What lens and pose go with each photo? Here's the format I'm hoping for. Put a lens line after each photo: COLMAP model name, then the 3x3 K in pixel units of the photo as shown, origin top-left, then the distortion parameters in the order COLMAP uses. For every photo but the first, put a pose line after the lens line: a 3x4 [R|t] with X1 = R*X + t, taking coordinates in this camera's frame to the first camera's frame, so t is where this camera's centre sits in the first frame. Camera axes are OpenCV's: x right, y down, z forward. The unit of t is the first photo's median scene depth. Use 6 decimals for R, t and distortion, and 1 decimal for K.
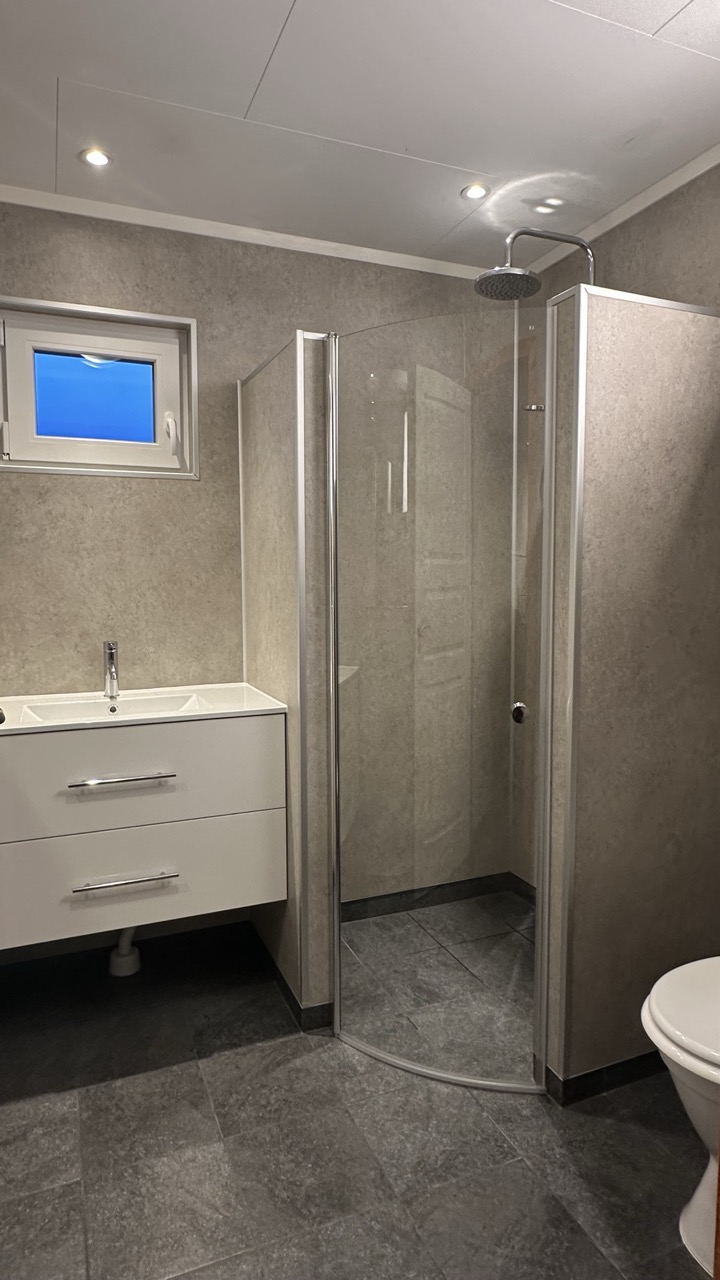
lens RADIAL K [[746.8, 0, 359.0], [0, 746.8, 640.0], [0, 0, 1]] dist [-0.002695, -0.001029]
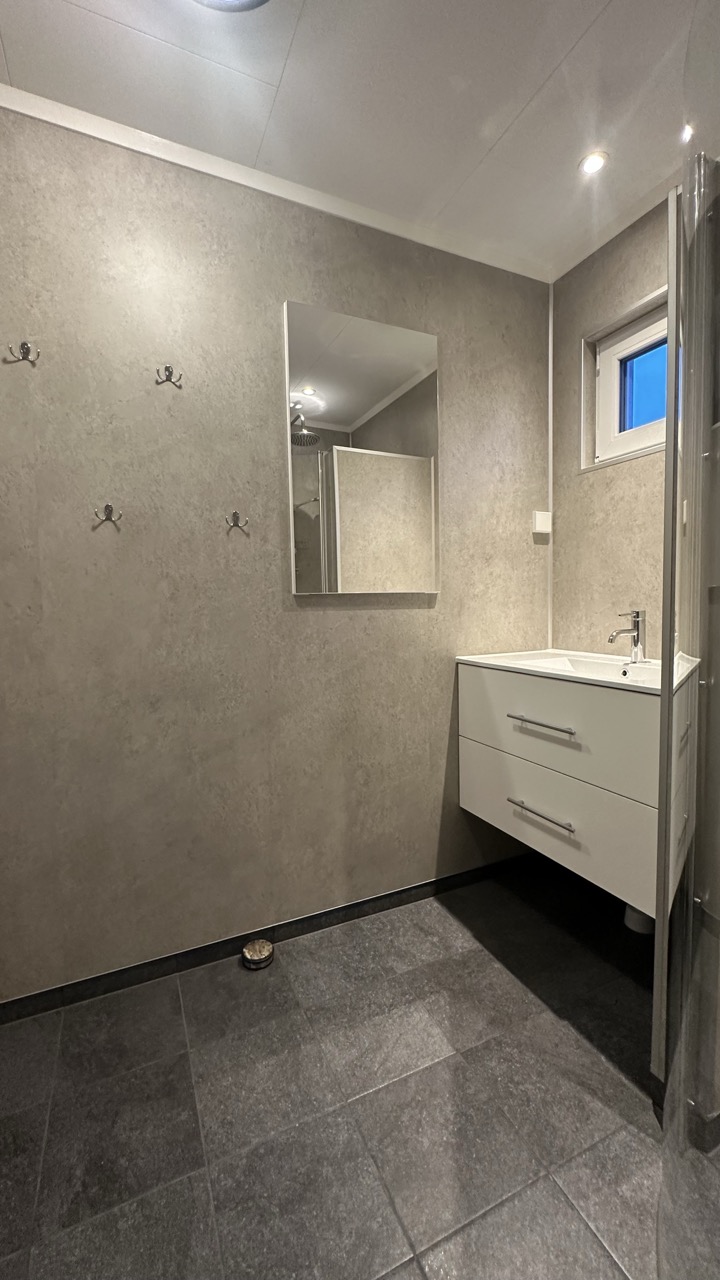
lens RADIAL K [[518.8, 0, 359.7], [0, 518.8, 637.8], [0, 0, 1]] dist [-0.001621, 0.000036]
pose [[0.039771, 0.069833, -0.996766, 0.477290], [-0.066150, 0.995550, 0.067109, 0.021693], [0.997017, 0.063267, 0.044214, 0.712820]]
